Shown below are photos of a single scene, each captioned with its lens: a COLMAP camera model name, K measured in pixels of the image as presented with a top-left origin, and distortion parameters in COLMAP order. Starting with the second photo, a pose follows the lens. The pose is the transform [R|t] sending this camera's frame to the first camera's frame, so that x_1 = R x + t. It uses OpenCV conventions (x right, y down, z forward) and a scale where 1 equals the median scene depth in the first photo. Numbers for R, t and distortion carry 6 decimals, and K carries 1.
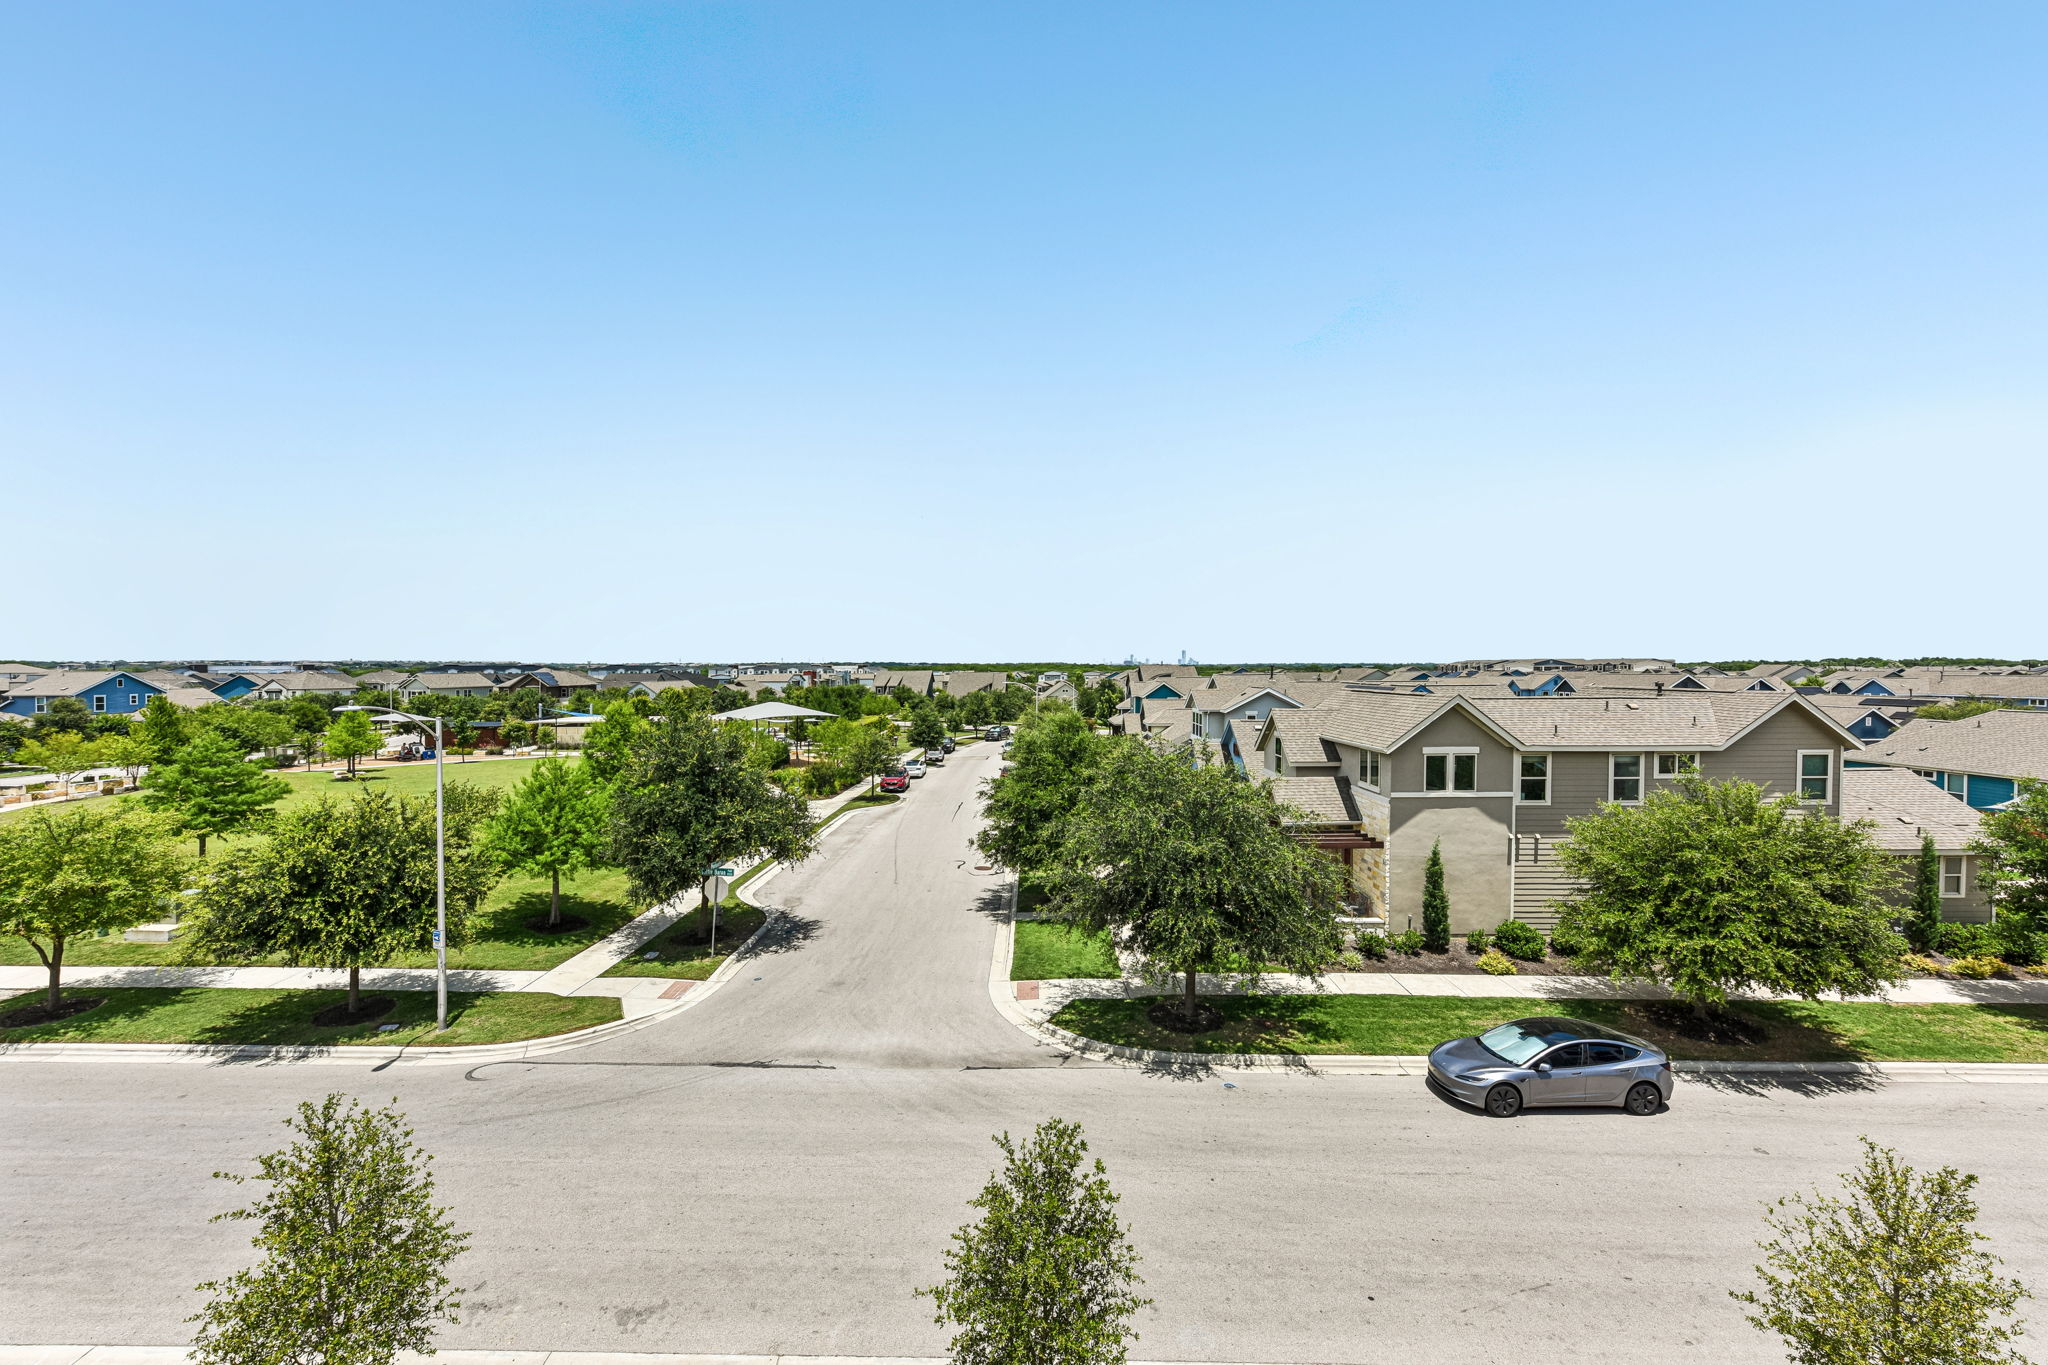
lens RADIAL K [[810.2, 0, 1014.5], [0, 810.2, 679.8], [0, 0, 1]] dist [0.006117, 0.000025]
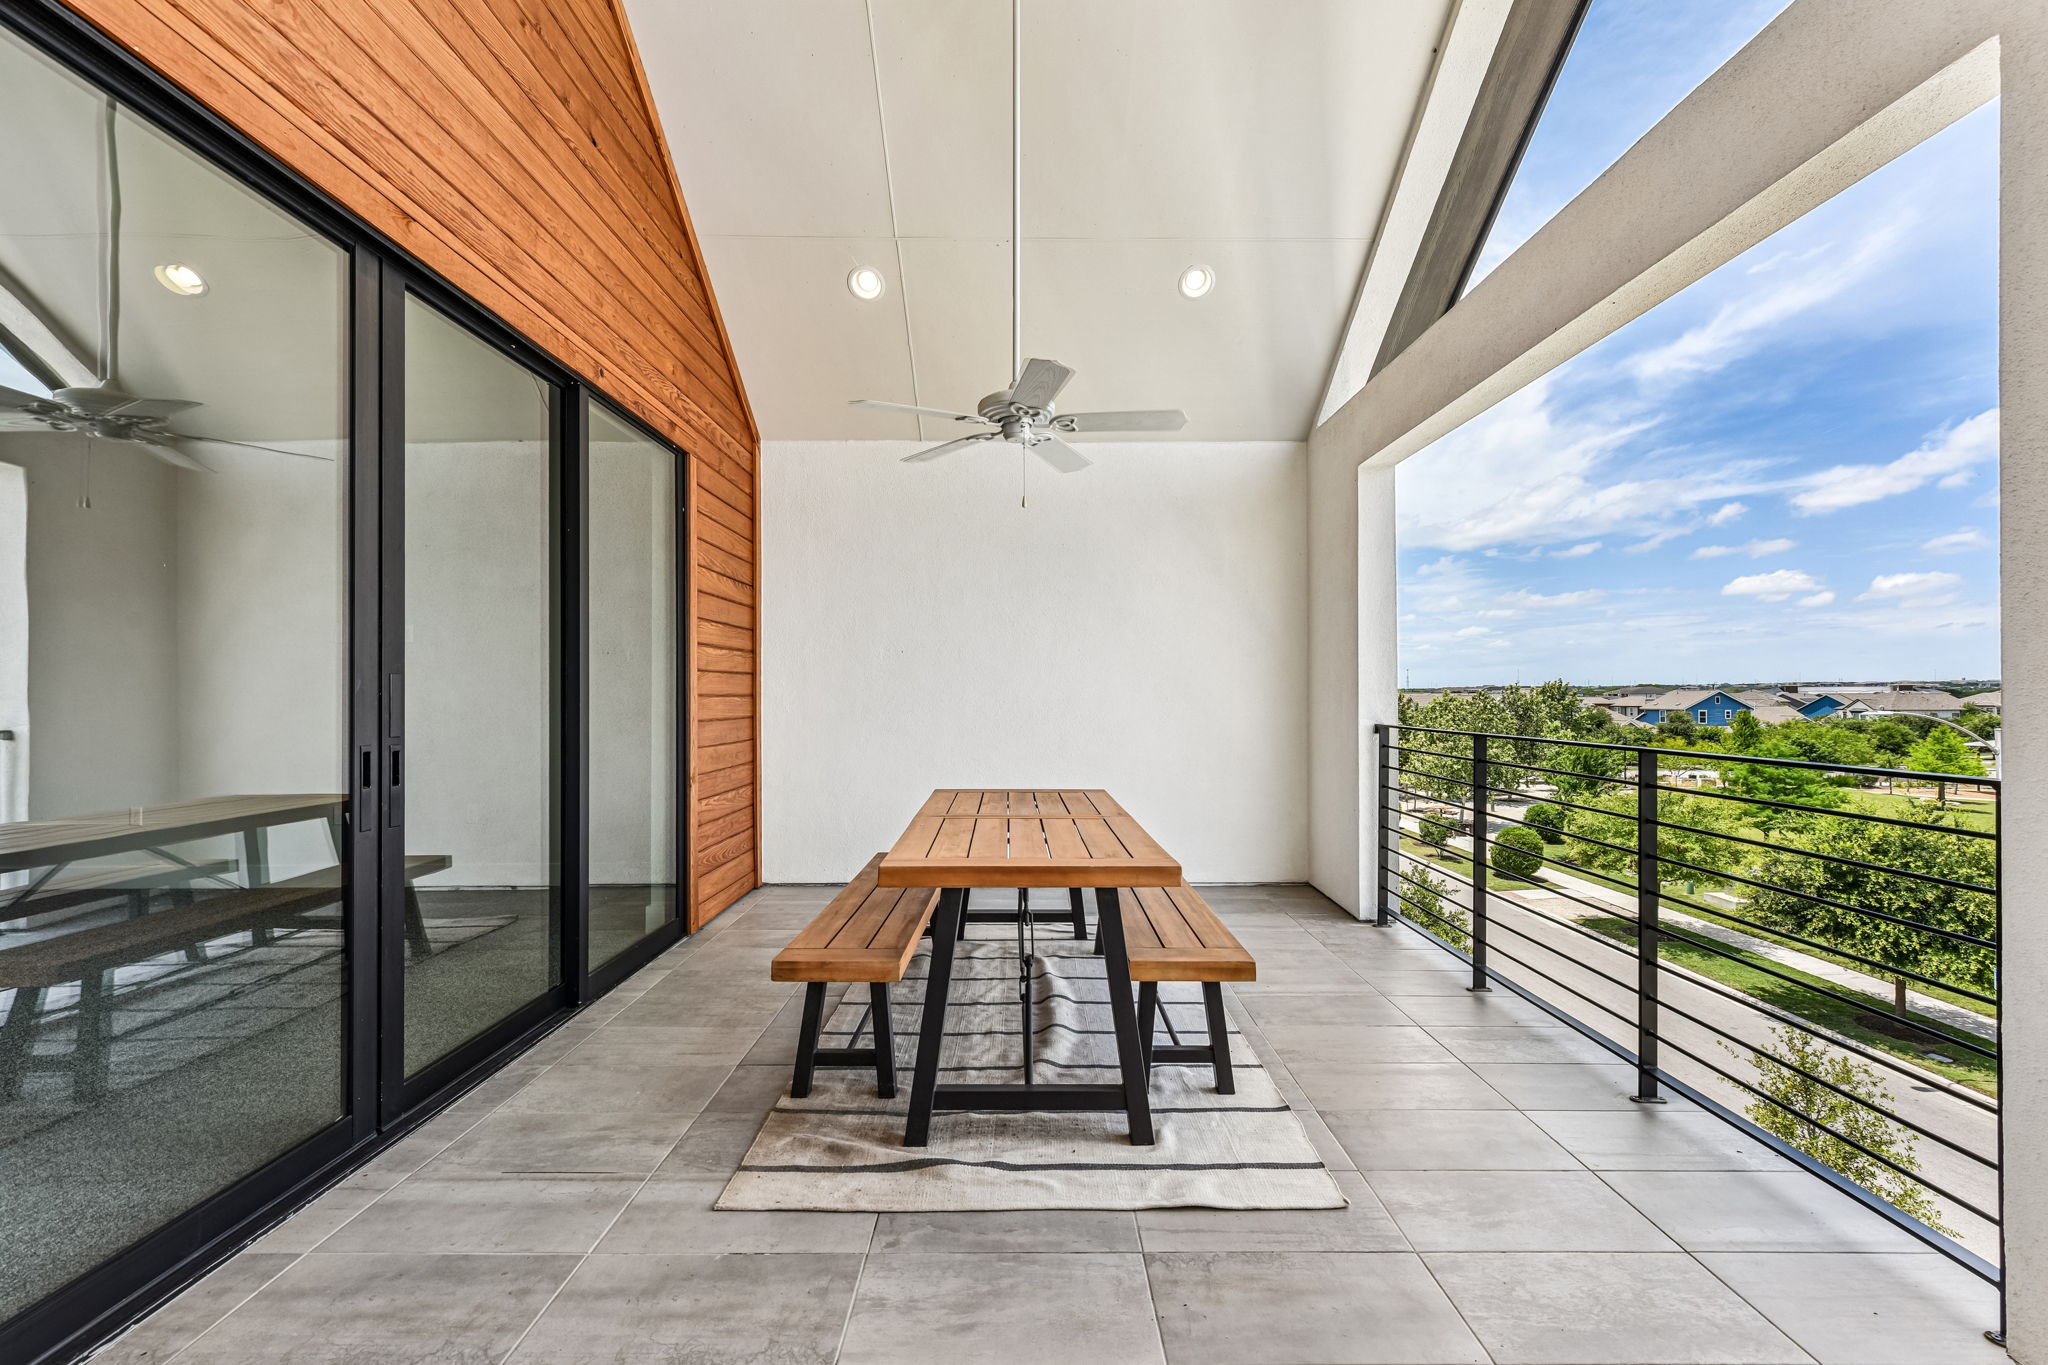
lens RADIAL K [[810.2, 0, 1022.6], [0, 810.2, 692.7], [0, 0, 1]] dist [0.006117, 0.000025]
pose [[0.023184, -0.002623, -0.999728, 0.105848], [-0.010974, 0.999936, -0.002878, 0.014293], [0.999671, 0.011038, 0.023153, -0.058059]]
